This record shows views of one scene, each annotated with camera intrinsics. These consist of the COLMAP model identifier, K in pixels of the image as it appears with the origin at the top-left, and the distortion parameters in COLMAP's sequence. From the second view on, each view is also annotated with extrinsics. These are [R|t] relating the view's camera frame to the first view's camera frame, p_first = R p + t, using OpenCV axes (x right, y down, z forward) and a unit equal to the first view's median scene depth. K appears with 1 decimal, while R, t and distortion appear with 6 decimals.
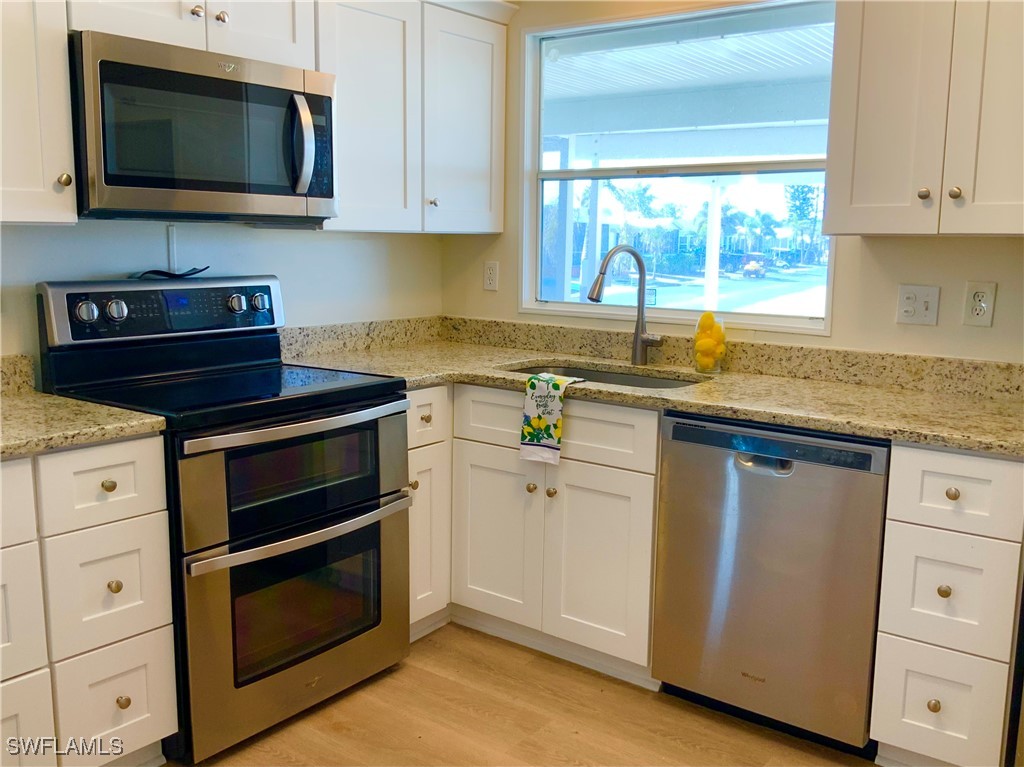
lens RADIAL K [[944.7, 0, 514.4], [0, 944.7, 385.5], [0, 0, 1]] dist [0.031460, 0.000000]
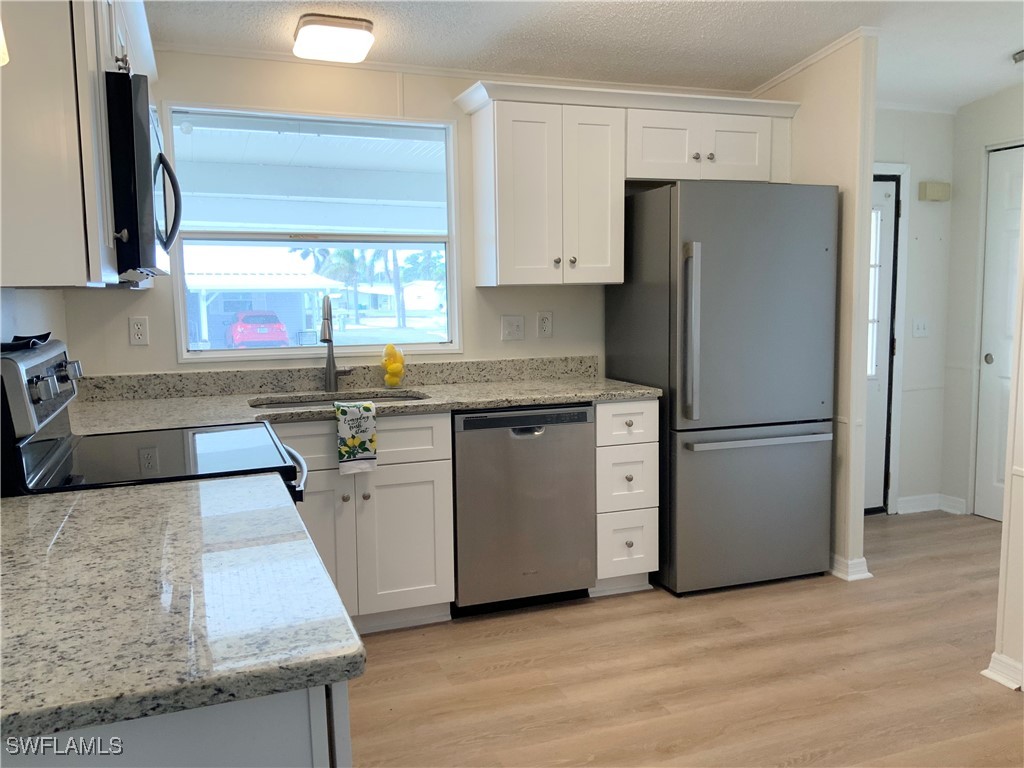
lens RADIAL K [[862.9, 0, 509.3], [0, 862.9, 385.2], [0, 0, 1]] dist [0.029841, -0.019320]
pose [[0.514326, -0.113118, 0.850102, -0.816589], [0.151314, 0.987681, 0.039878, -0.046641], [-0.844140, 0.108122, 0.525106, 0.237874]]
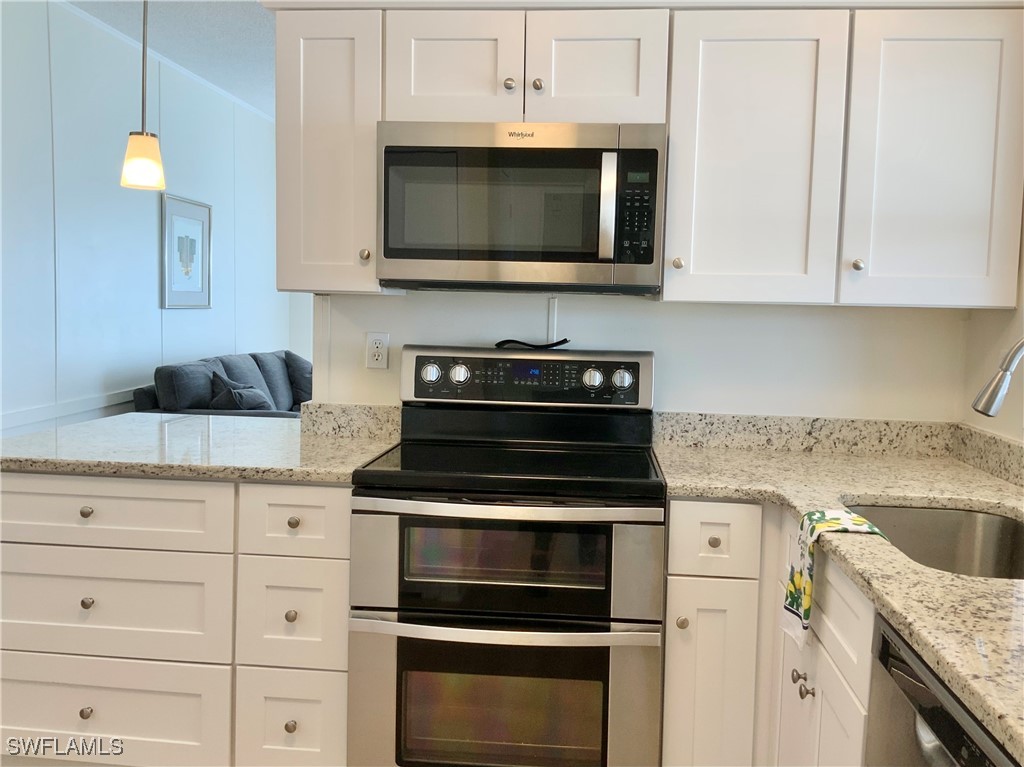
lens RADIAL K [[944.7, 0, 513.8], [0, 944.7, 386.1], [0, 0, 1]] dist [0.031460, 0.000000]
pose [[0.529885, 0.072579, -0.844958, 0.481979], [-0.149133, 0.988780, -0.008591, -0.061911], [0.834854, 0.130563, 0.534763, 0.454448]]
